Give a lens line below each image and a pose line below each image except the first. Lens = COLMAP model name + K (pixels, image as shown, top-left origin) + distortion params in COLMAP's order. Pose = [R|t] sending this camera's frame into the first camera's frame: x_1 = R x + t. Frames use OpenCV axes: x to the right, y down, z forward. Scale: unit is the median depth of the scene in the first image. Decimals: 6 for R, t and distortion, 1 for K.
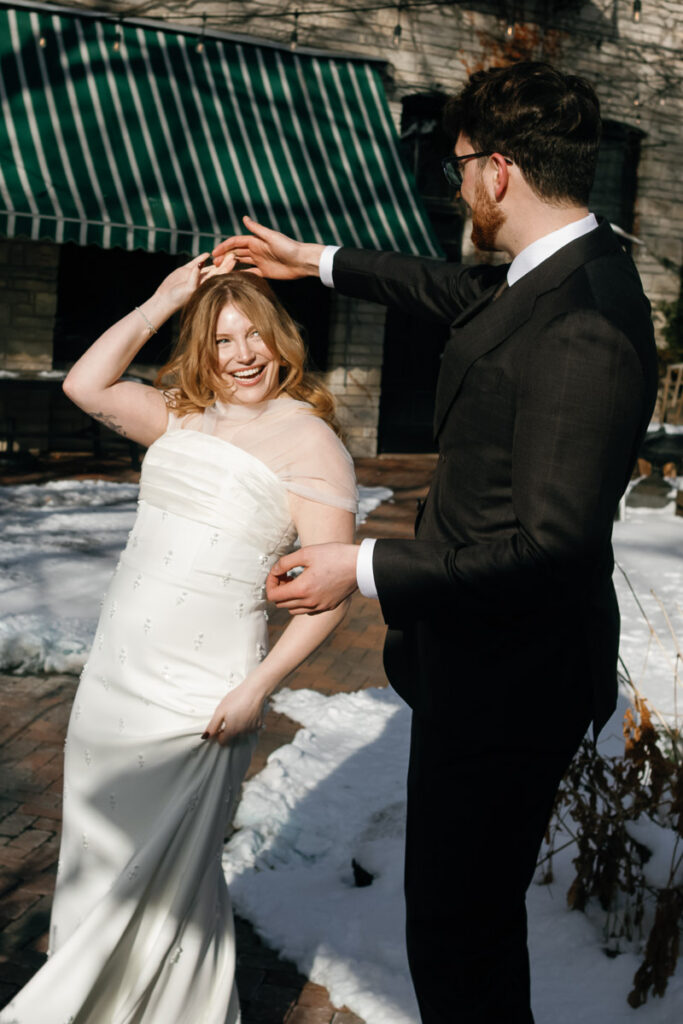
lens RADIAL K [[1526.8, 0, 341.2], [0, 1526.8, 452.8], [0, 0, 1]] dist [-0.120979, 0.132101]
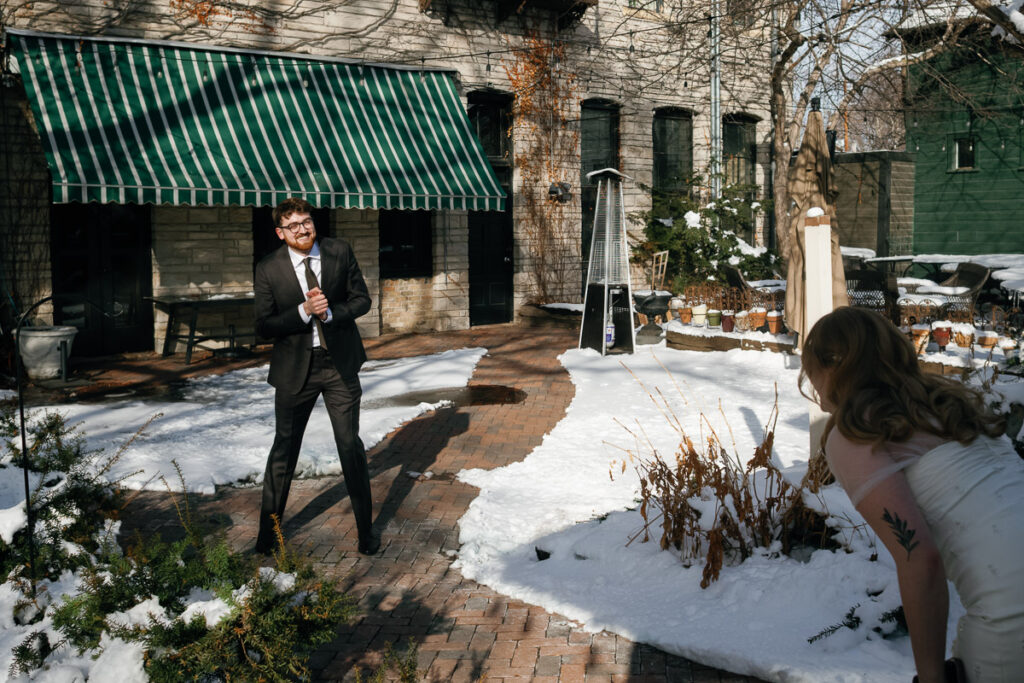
lens RADIAL K [[1526.8, 0, 512.0], [0, 1526.8, 341.5], [0, 0, 1]] dist [-0.120979, 0.132101]
pose [[0.979309, -0.094186, 0.179118, -0.215488], [0.092748, 0.995554, 0.016404, -0.005572], [-0.179866, 0.000548, 0.983691, -0.523209]]
